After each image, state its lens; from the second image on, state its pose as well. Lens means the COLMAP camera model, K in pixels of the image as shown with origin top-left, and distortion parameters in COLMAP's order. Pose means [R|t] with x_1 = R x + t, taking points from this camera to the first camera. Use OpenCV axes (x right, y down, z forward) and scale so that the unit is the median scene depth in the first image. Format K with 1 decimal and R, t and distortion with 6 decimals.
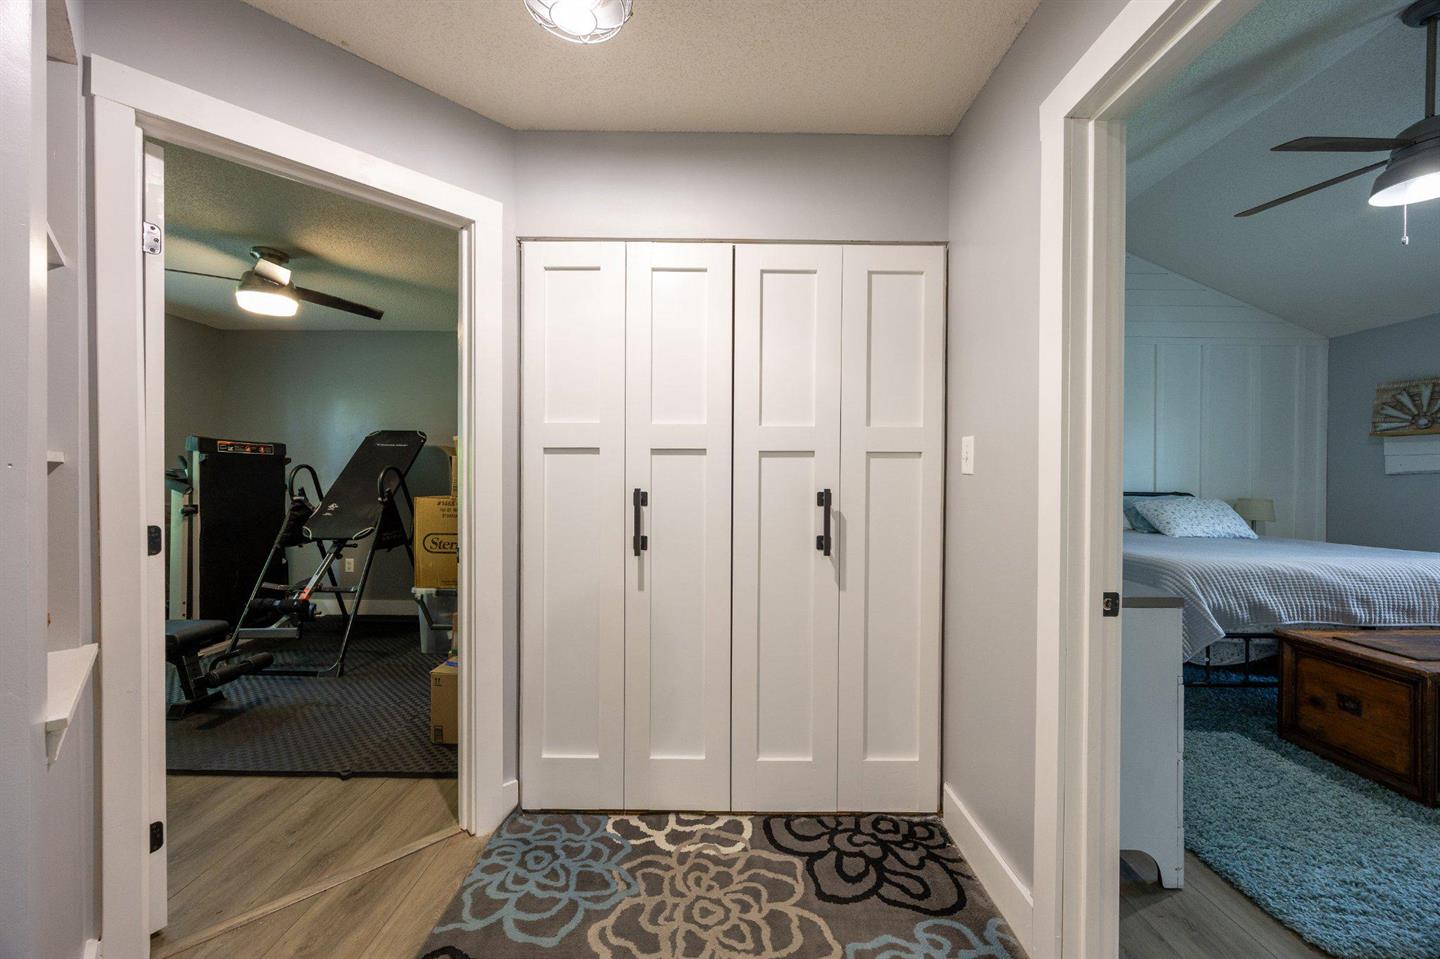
lens RADIAL K [[556.0, 0, 722.5], [0, 556.0, 479.4], [0, 0, 1]] dist [-0.001821, 0.000142]
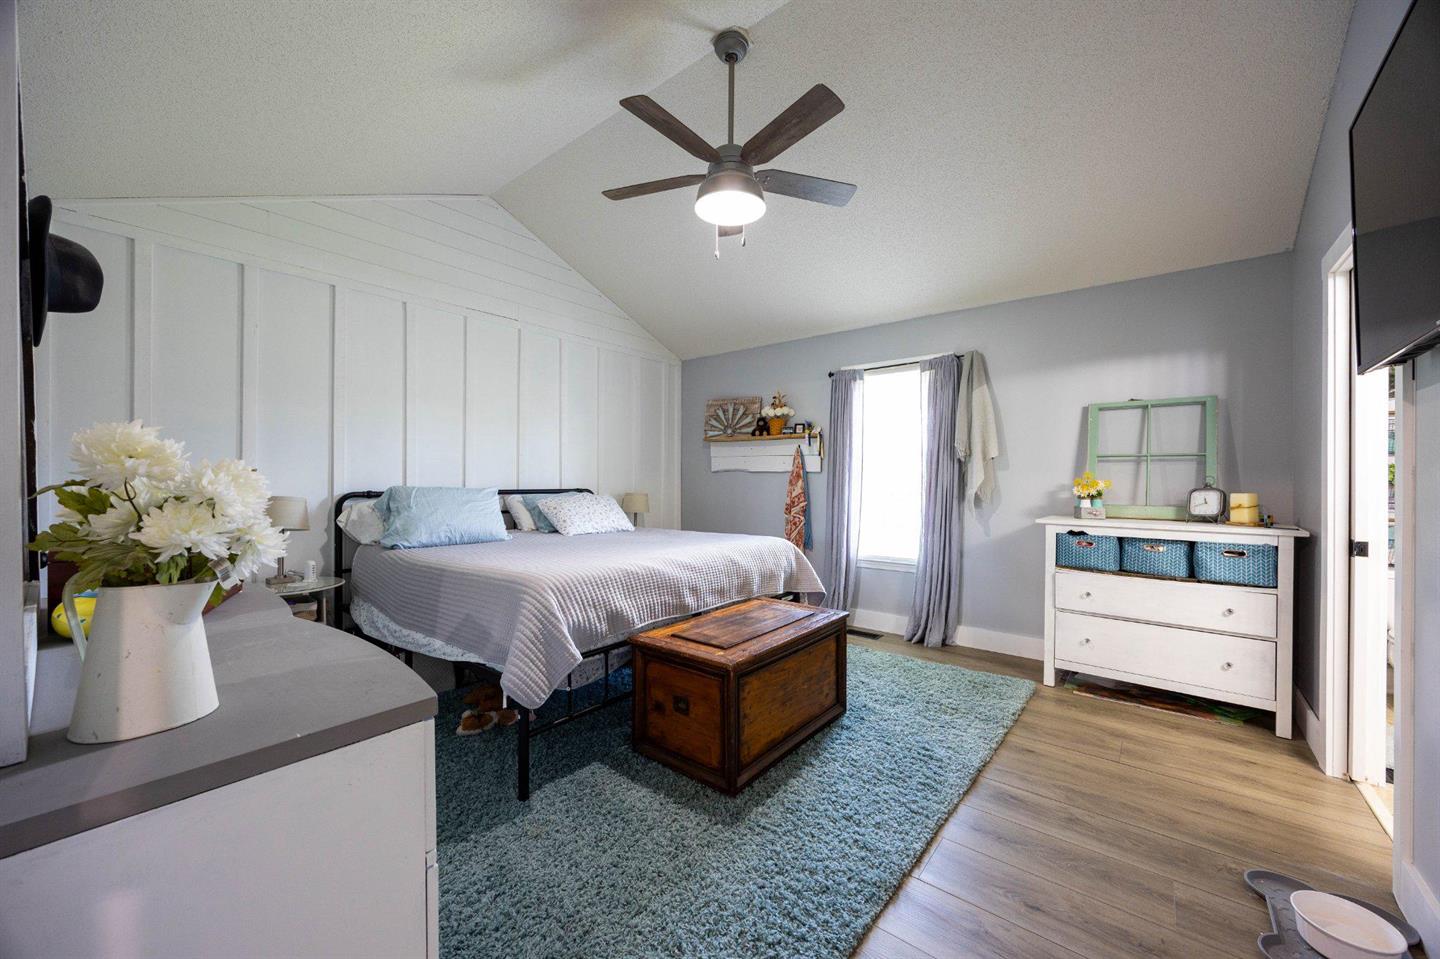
lens RADIAL K [[556.0, 0, 722.5], [0, 556.0, 479.4], [0, 0, 1]] dist [-0.001821, 0.000142]
pose [[0.633981, -0.010081, 0.773283, 0.191547], [0.008006, 0.999947, 0.006471, 0.001504], [-0.773307, 0.002088, 0.634028, 0.146345]]
